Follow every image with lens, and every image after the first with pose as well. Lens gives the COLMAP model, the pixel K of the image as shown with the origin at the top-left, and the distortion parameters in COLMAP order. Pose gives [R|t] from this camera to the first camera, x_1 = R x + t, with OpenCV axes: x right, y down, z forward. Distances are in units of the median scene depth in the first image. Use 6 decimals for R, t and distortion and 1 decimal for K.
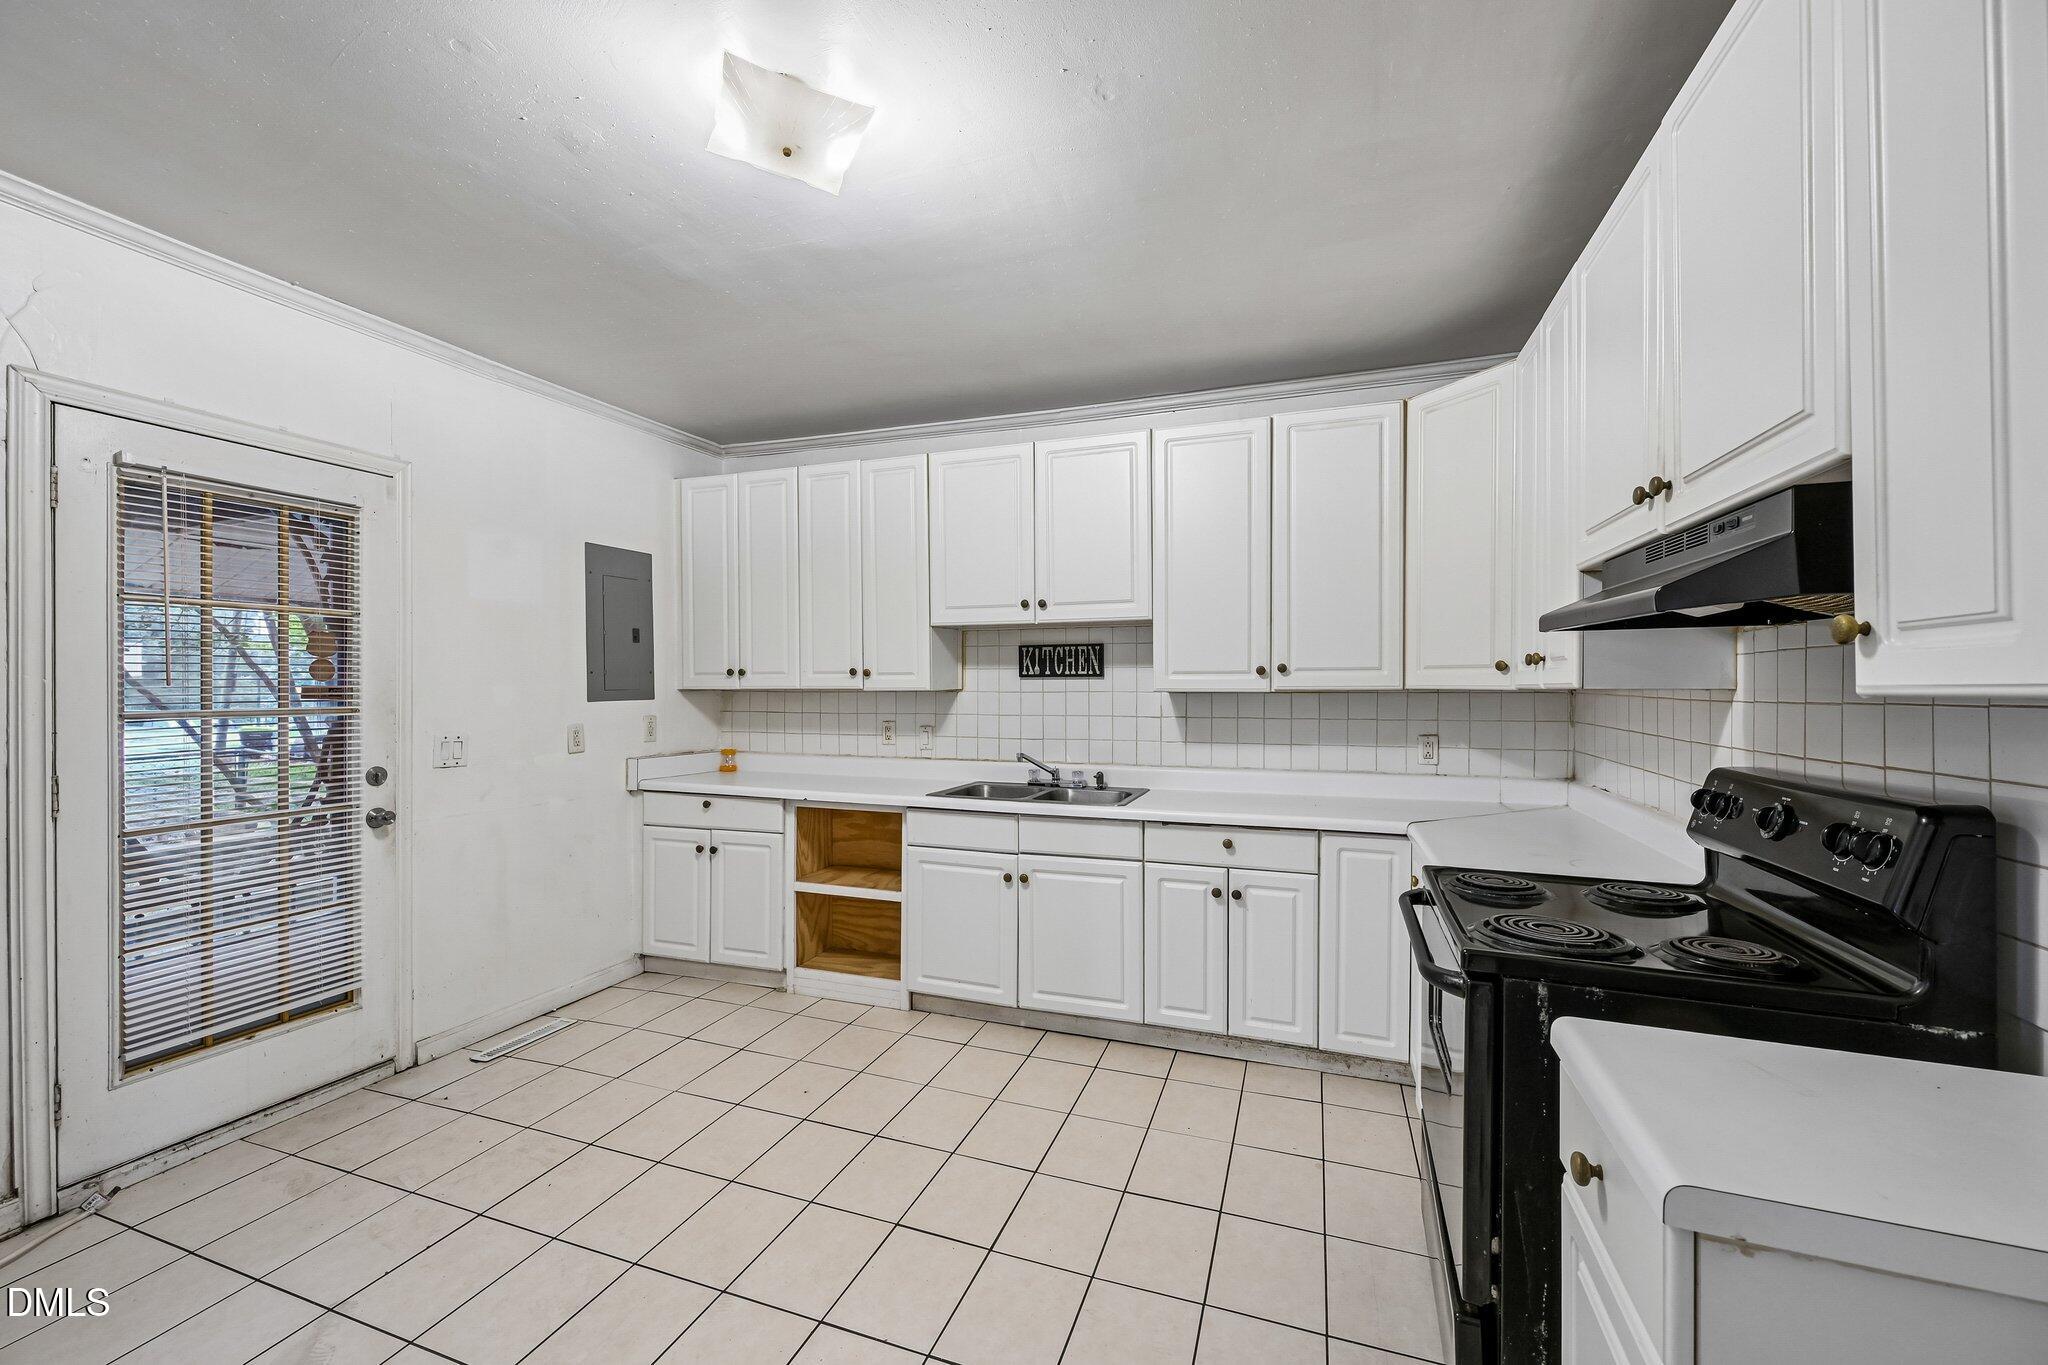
lens RADIAL K [[806.8, 0, 1016.5], [0, 806.8, 686.4], [0, 0, 1]] dist [0.003777, 0.000197]
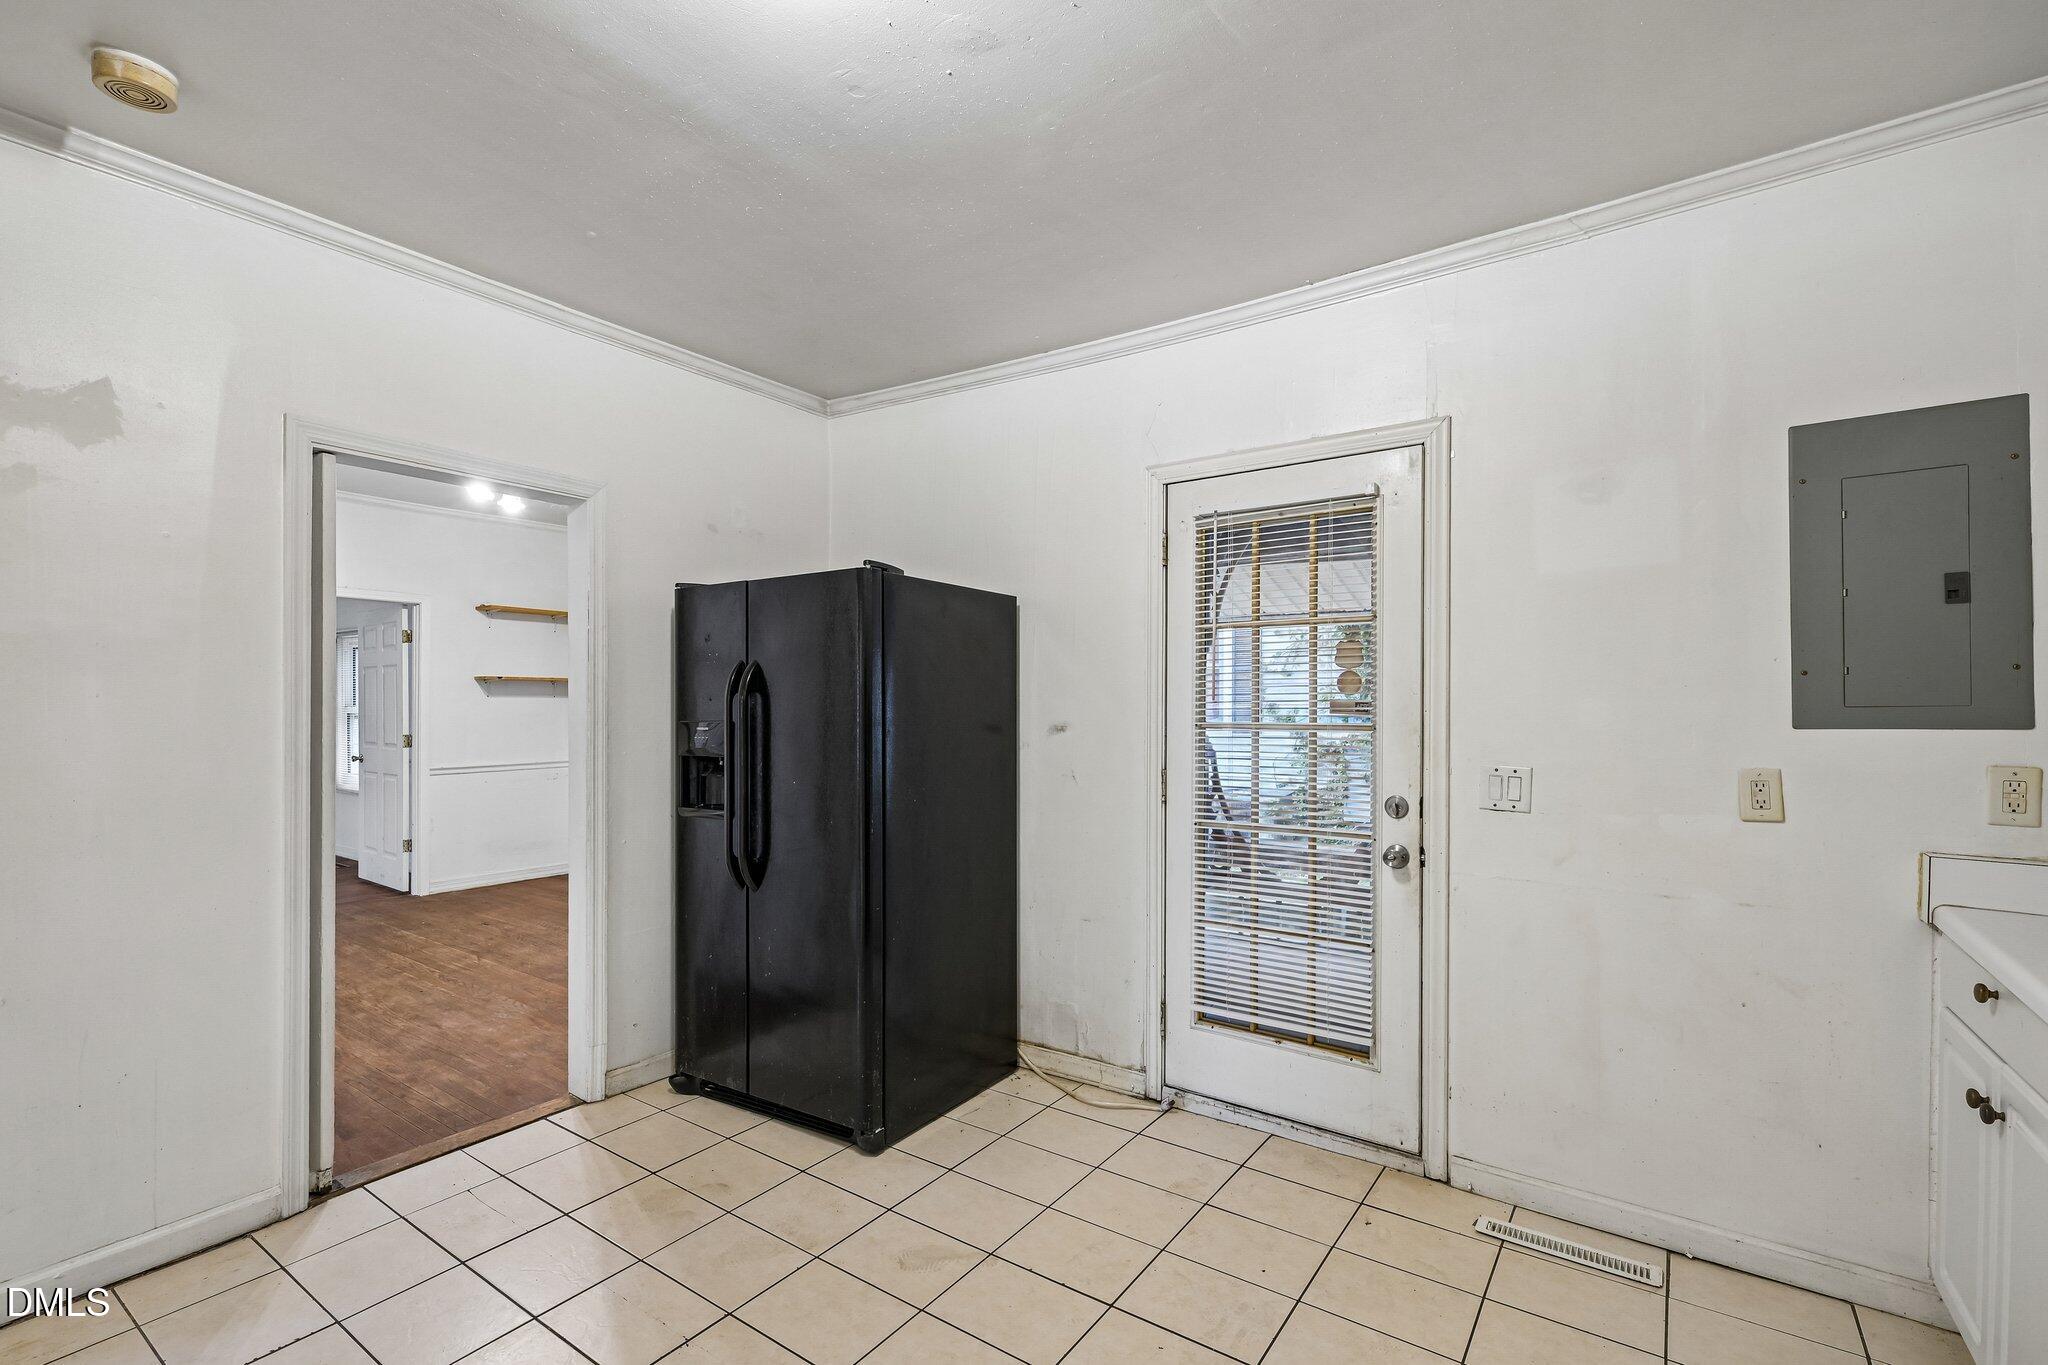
lens RADIAL K [[932.8, 0, 1012.8], [0, 932.8, 697.1], [0, 0, 1]] dist [-0.013853, 0.000022]
pose [[-0.274133, 0.001896, -0.961690, 0.262281], [0.006121, 0.999981, 0.000226, -0.006634], [0.961672, -0.005825, -0.274139, 0.934722]]
